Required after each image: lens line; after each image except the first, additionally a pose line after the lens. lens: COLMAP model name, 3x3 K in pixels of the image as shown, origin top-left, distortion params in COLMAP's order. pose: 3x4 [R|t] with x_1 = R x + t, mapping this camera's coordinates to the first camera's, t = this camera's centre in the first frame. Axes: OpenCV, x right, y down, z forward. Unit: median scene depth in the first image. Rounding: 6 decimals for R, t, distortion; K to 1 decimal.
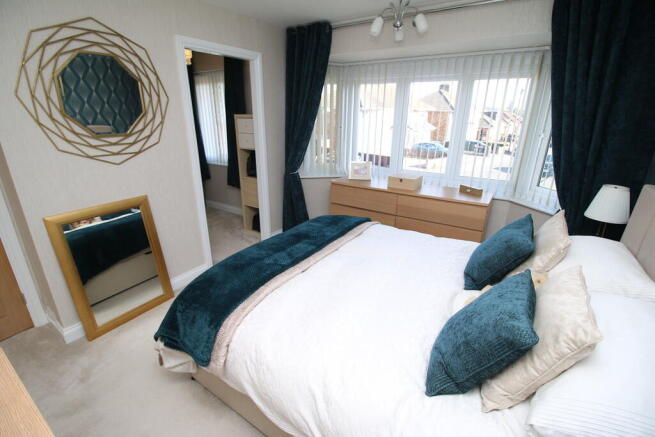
lens RADIAL K [[306.6, 0, 329.3], [0, 306.6, 216.6], [0, 0, 1]] dist [-0.003224, -0.000362]
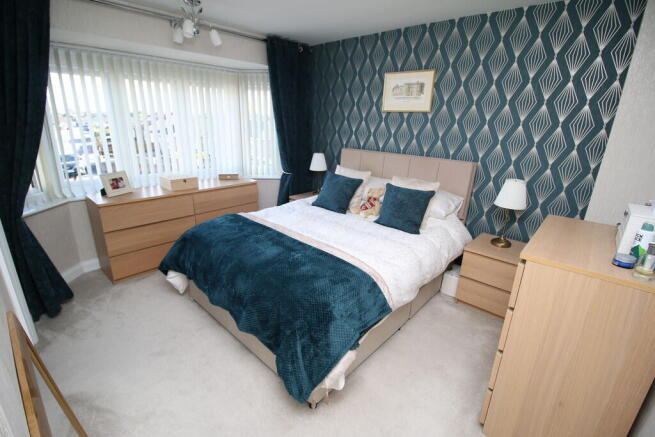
lens RADIAL K [[306.6, 0, 330.4], [0, 306.6, 219.9], [0, 0, 1]] dist [-0.003224, -0.000362]
pose [[0.142634, -0.321628, 0.936061, -0.868388], [0.281858, 0.919773, 0.273083, -0.178791], [-0.948795, 0.224885, 0.221844, 0.450693]]
